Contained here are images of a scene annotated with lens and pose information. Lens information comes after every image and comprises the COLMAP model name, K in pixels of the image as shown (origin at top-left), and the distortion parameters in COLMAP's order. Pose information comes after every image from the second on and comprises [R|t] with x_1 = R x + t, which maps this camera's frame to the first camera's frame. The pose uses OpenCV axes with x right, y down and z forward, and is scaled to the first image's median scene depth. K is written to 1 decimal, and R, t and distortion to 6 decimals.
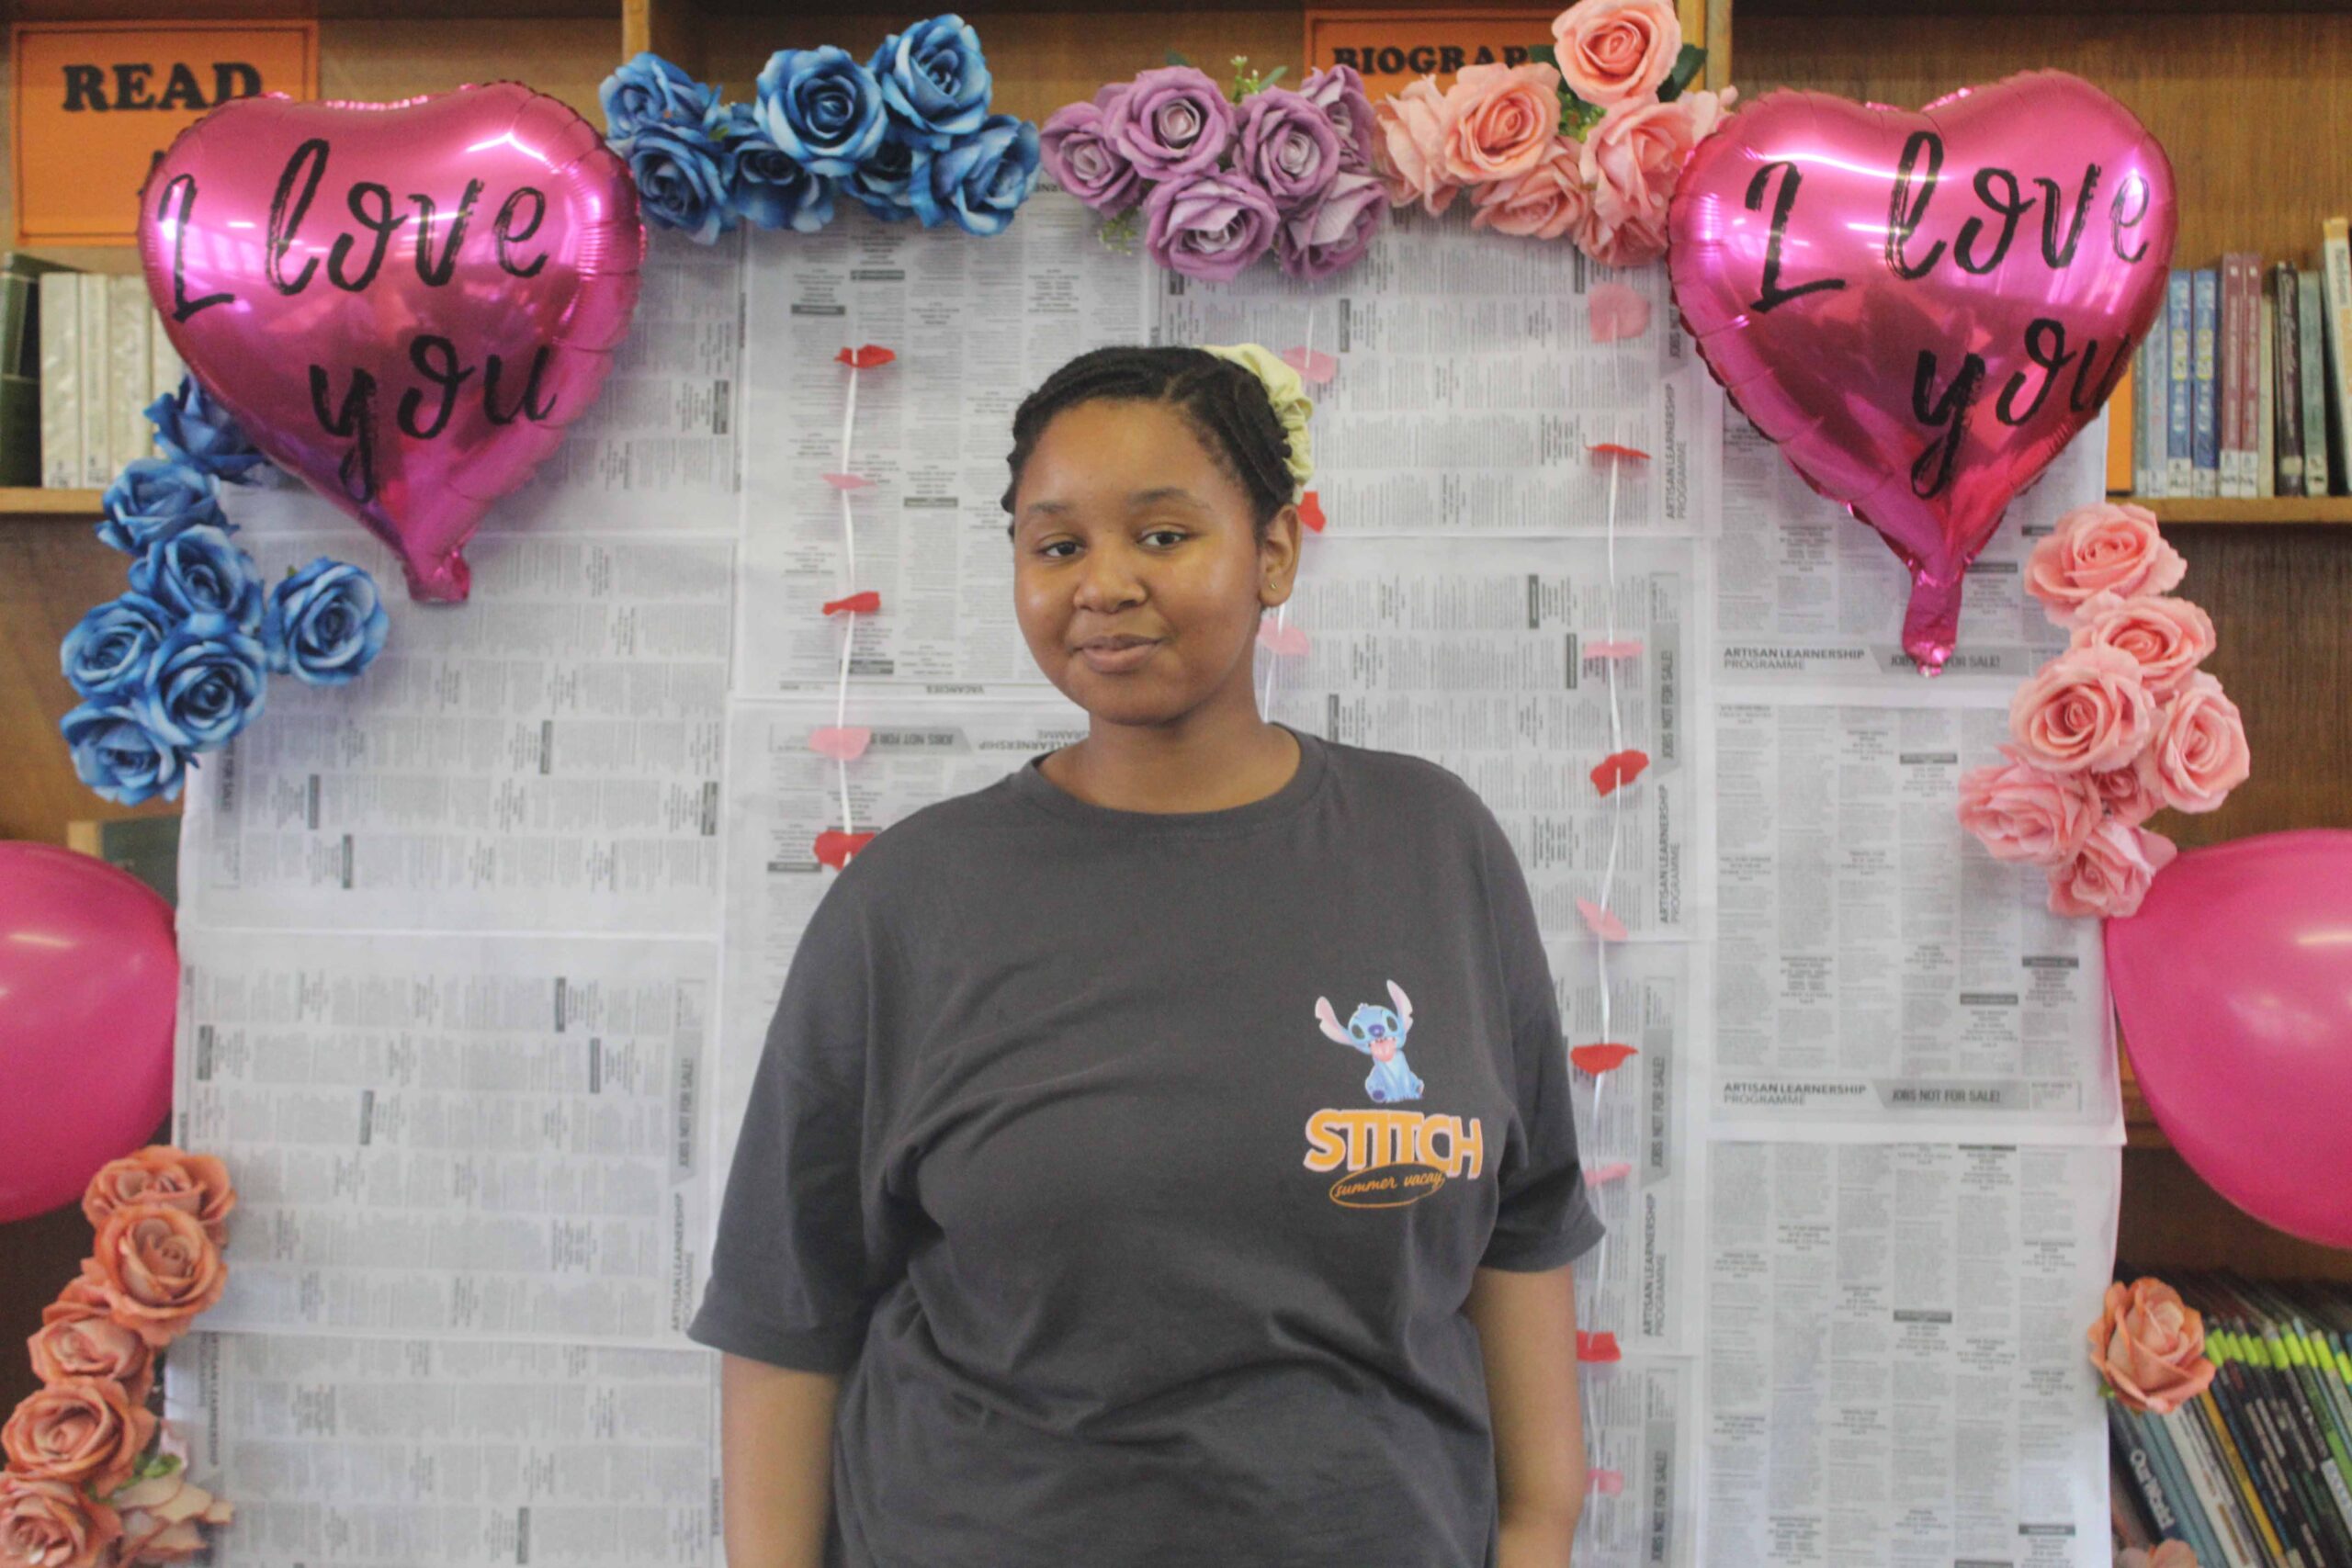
lens RADIAL K [[3253.5, 0, 1168.7], [0, 3253.5, 782.1], [0, 0, 1]] dist [-0.055618, 0.068872]
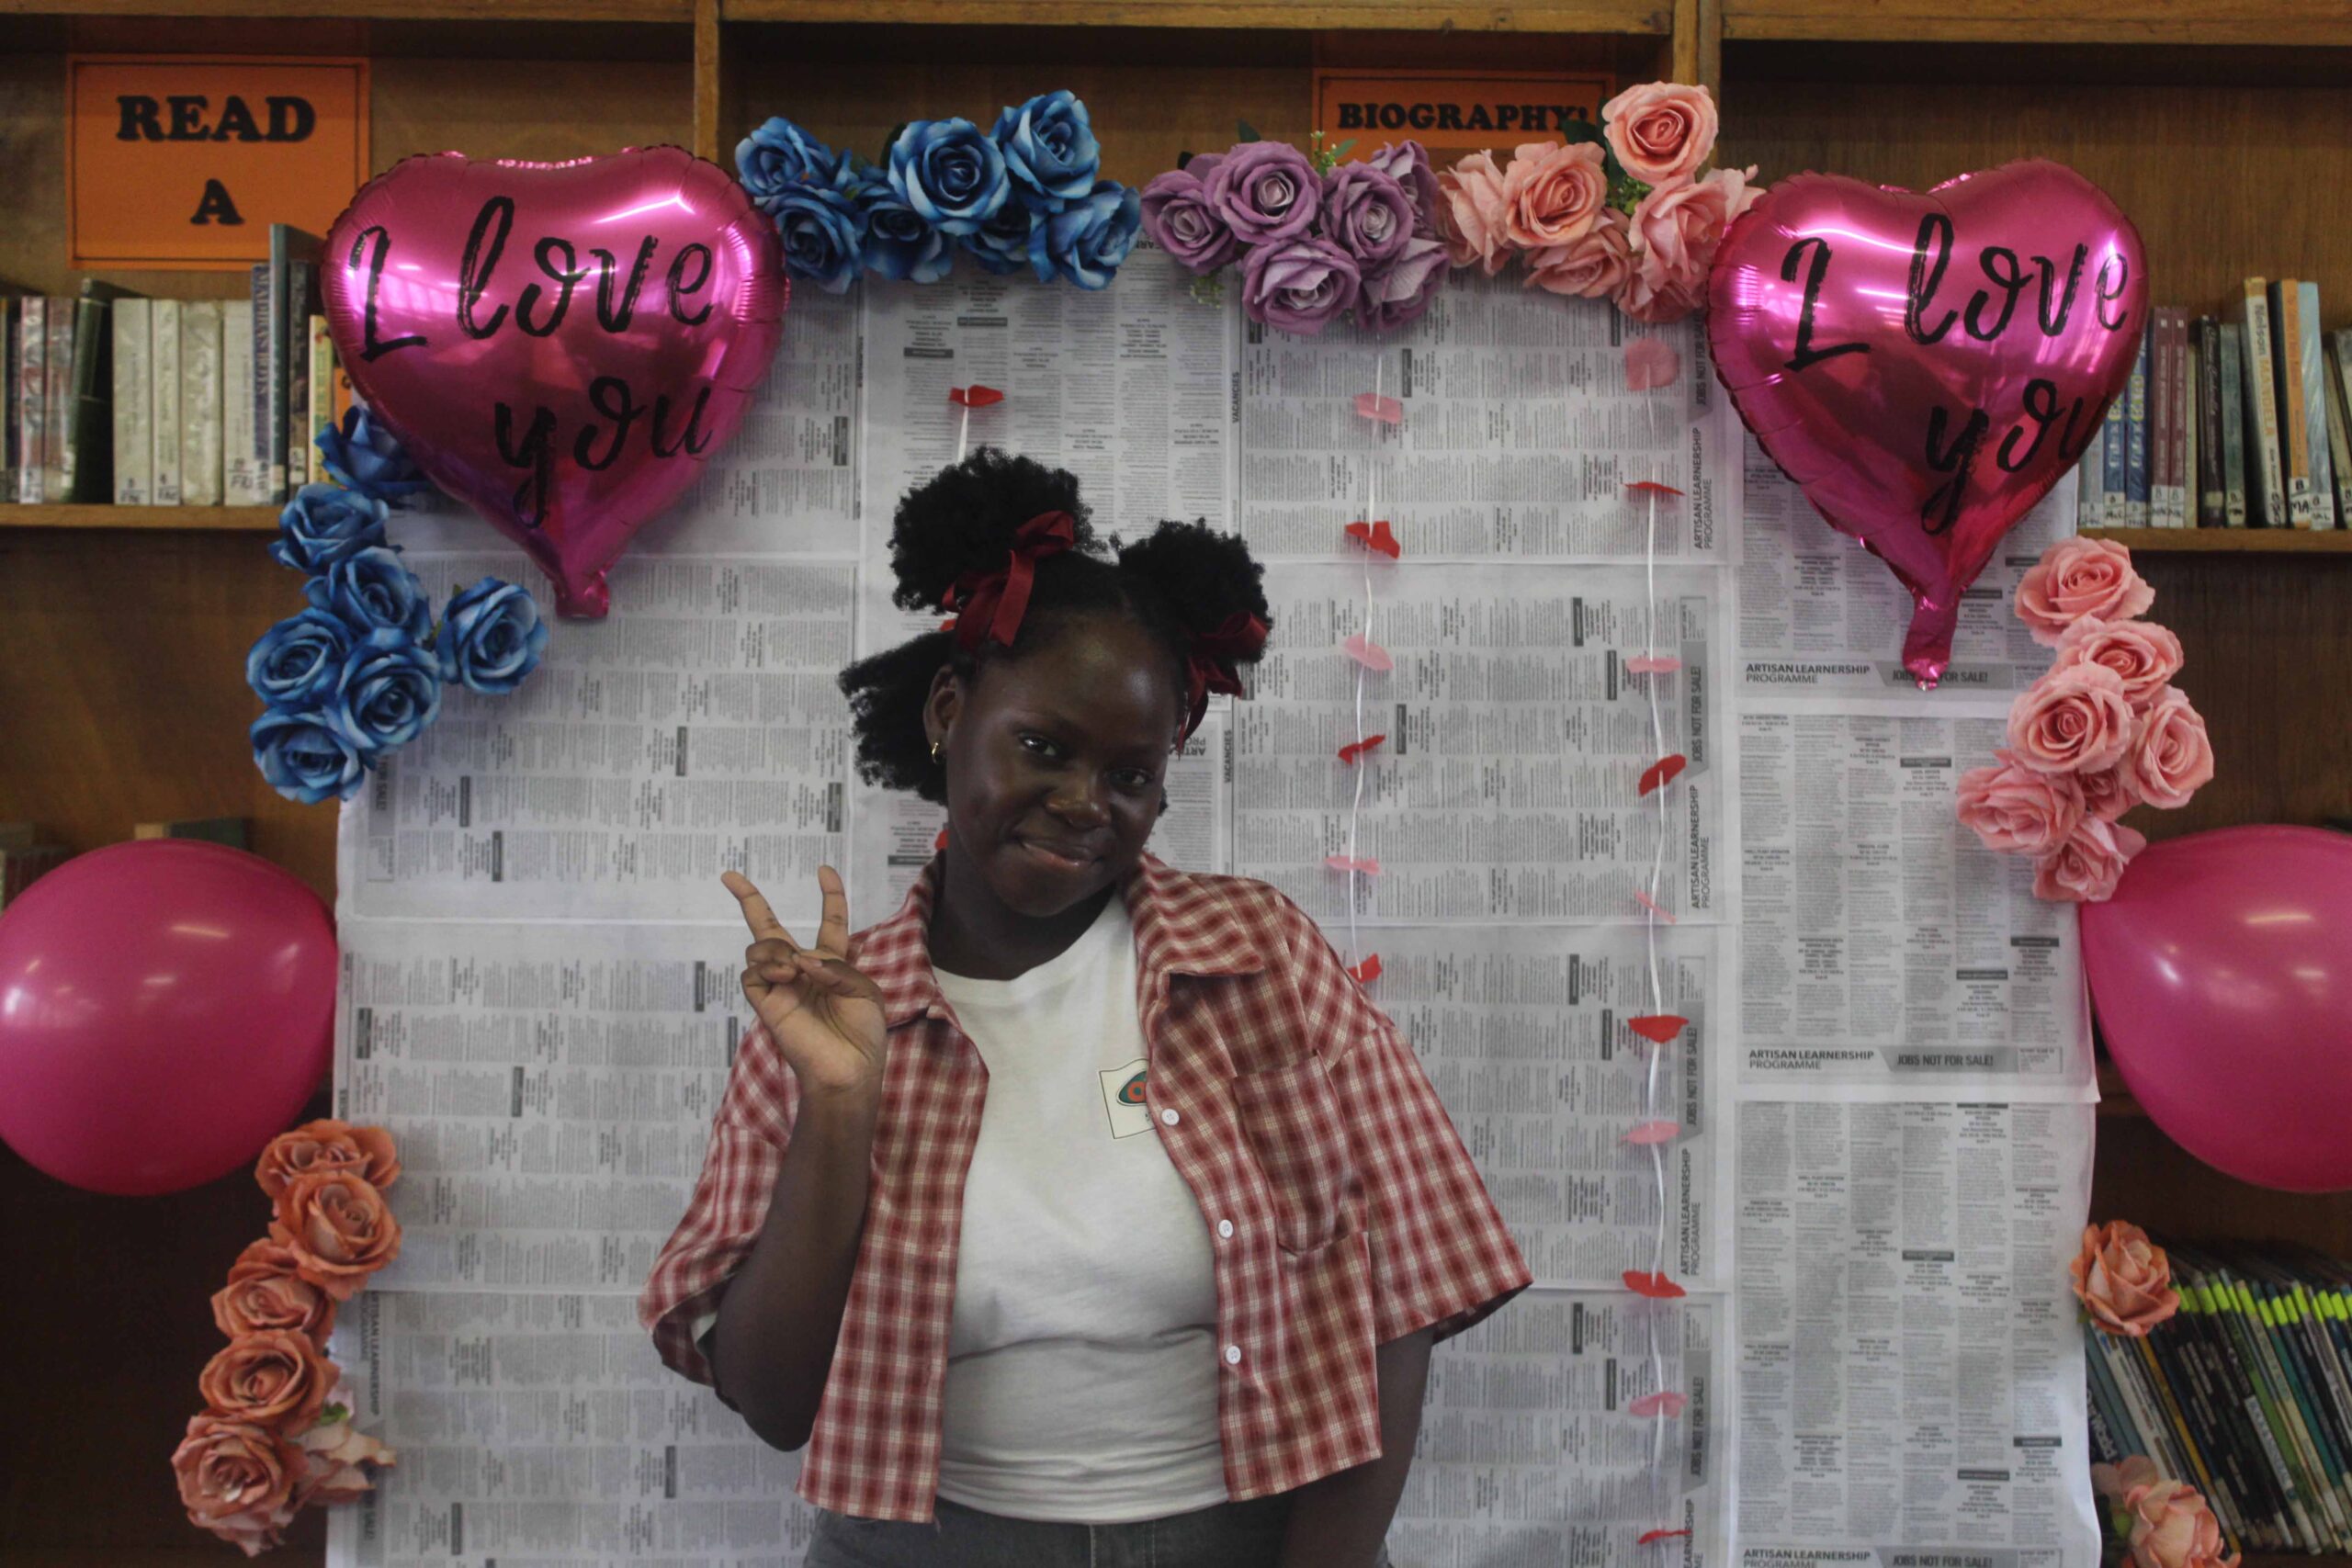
lens RADIAL K [[3486.3, 0, 1180.8], [0, 3486.3, 783.7], [0, 0, 1]] dist [-0.031256, 0.019694]
pose [[0.996432, 0.000198, 0.084400, -0.127479], [0.000139, 0.999992, -0.003983, 0.005038], [-0.084400, 0.003980, 0.996424, -0.187380]]
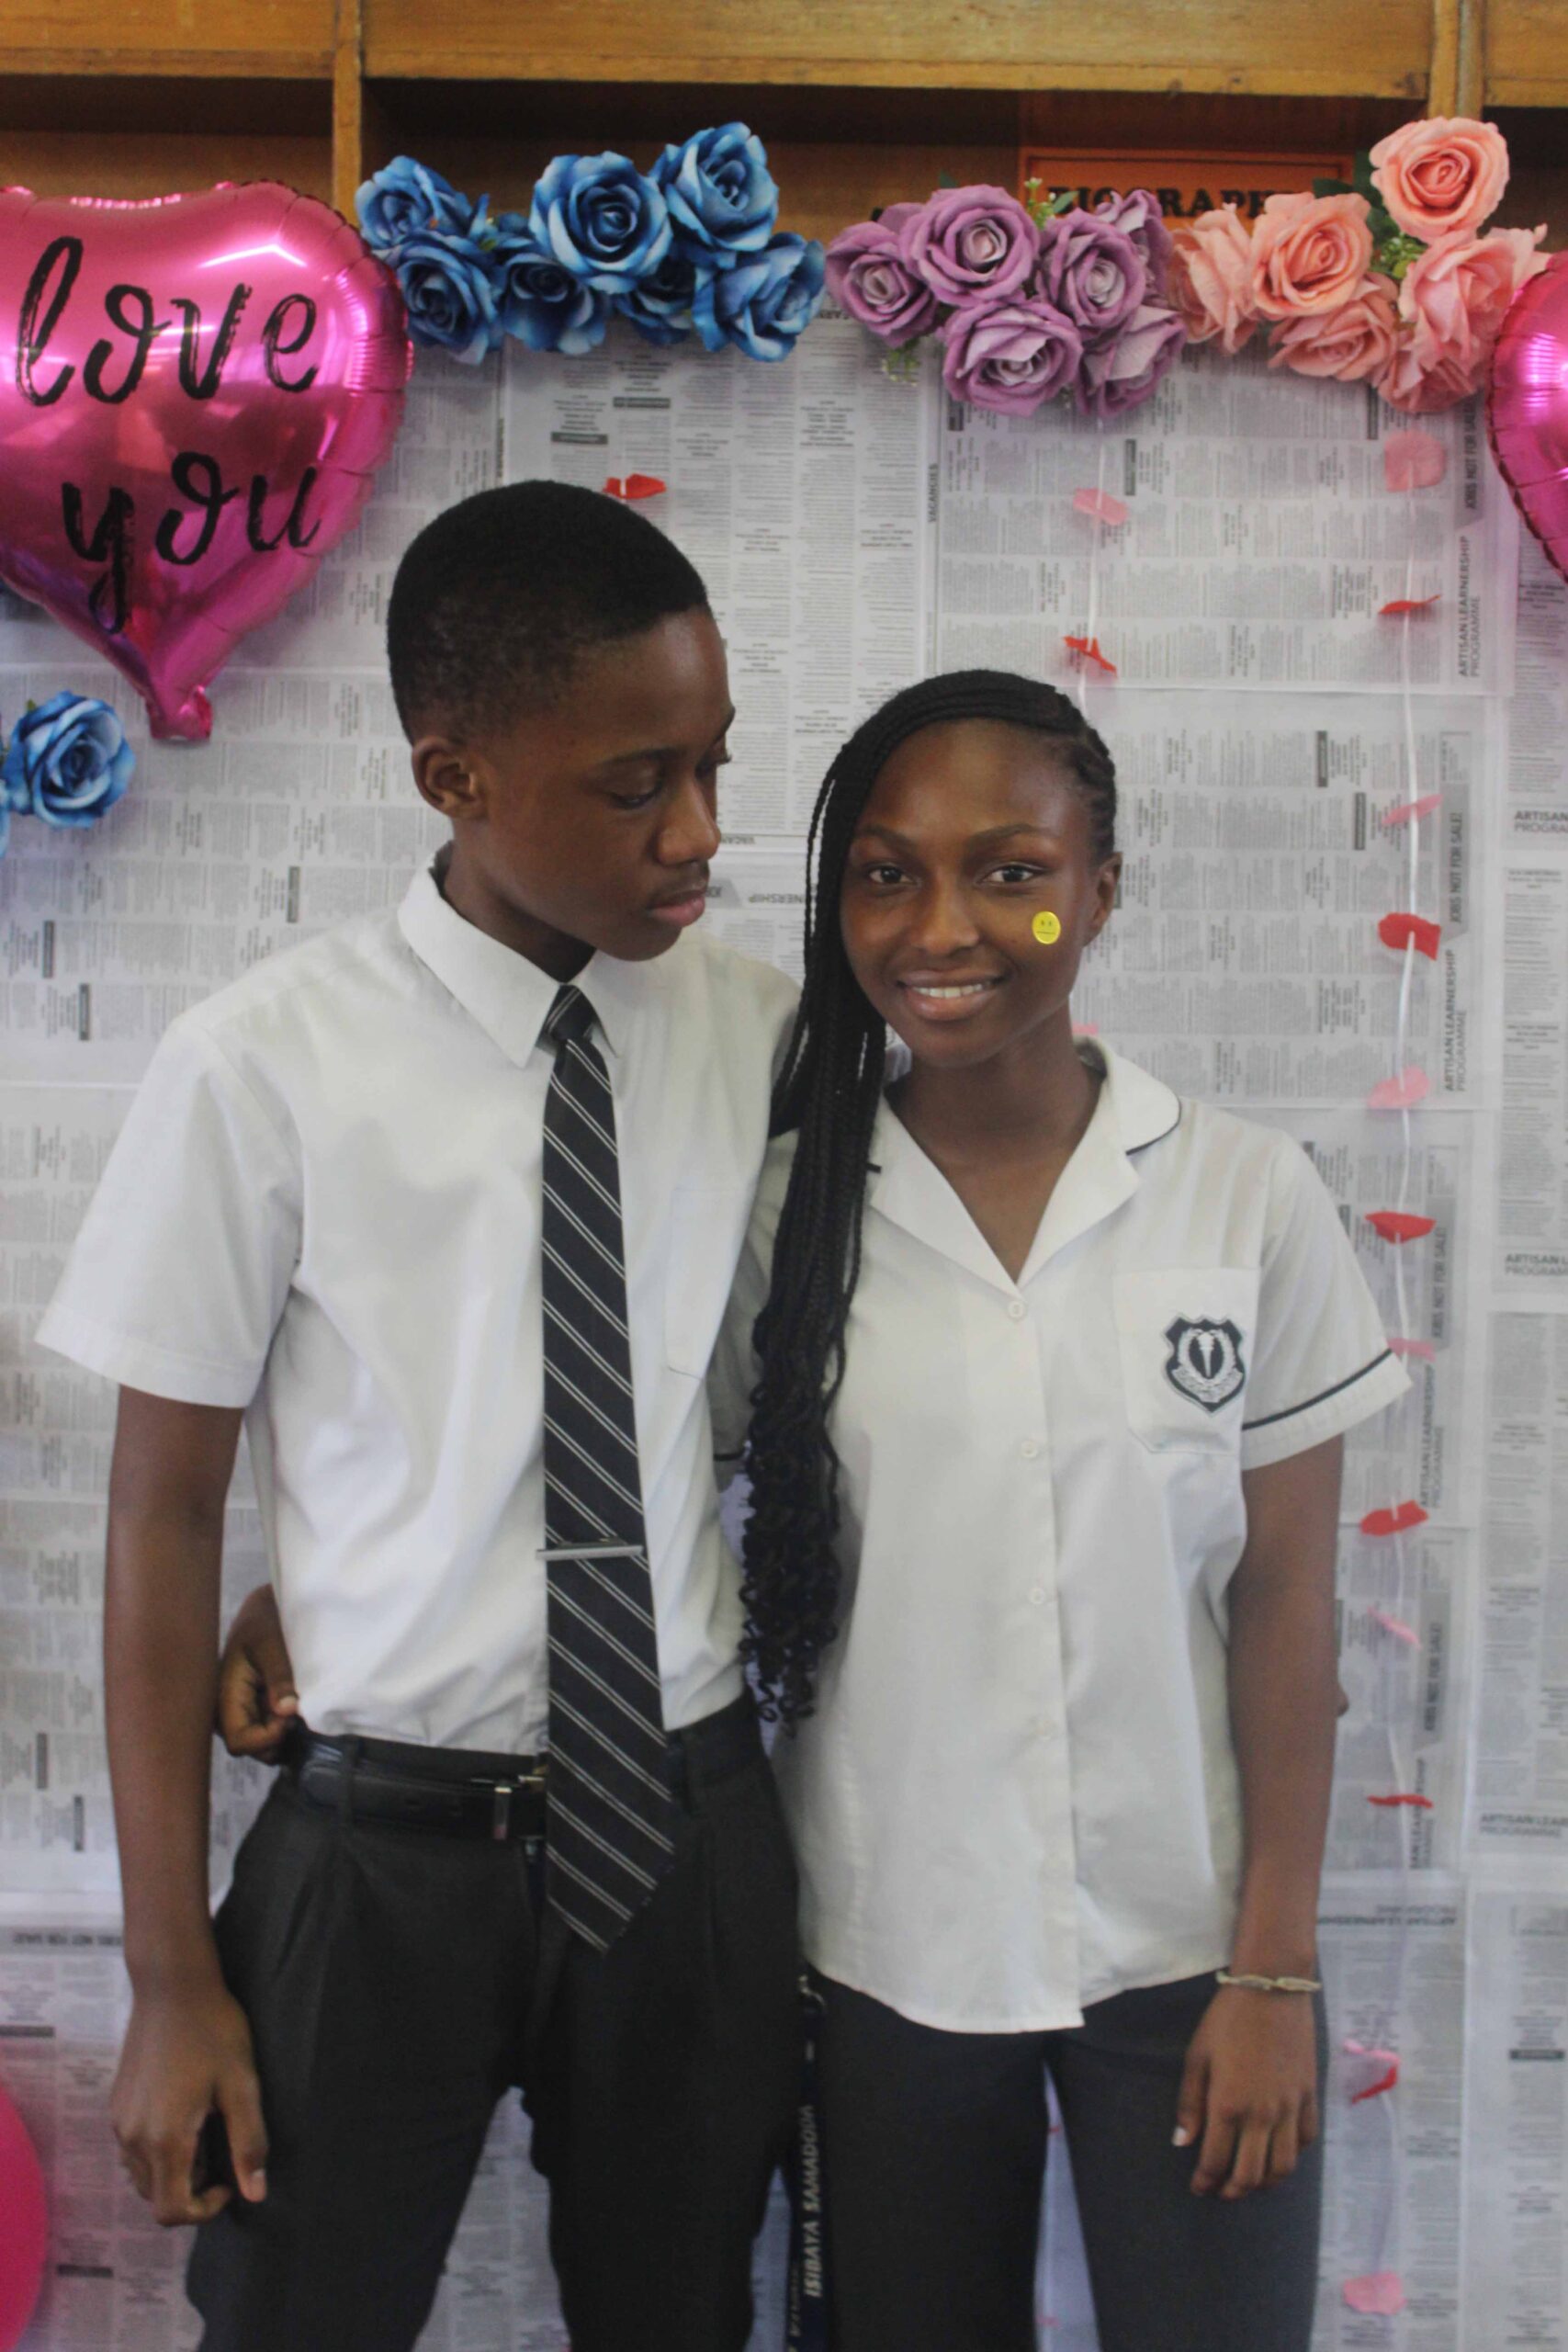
lens RADIAL K [[2965.6, 0, 784.0], [0, 2965.6, 1176.0], [0, 0, 1]] dist [-0.084168, 0.141999]
pose [[0.998409, 0.008873, 0.055686, -0.098276], [-0.013644, 0.996212, 0.085886, -0.005101], [-0.054713, -0.086509, 0.994748, 0.121113]]
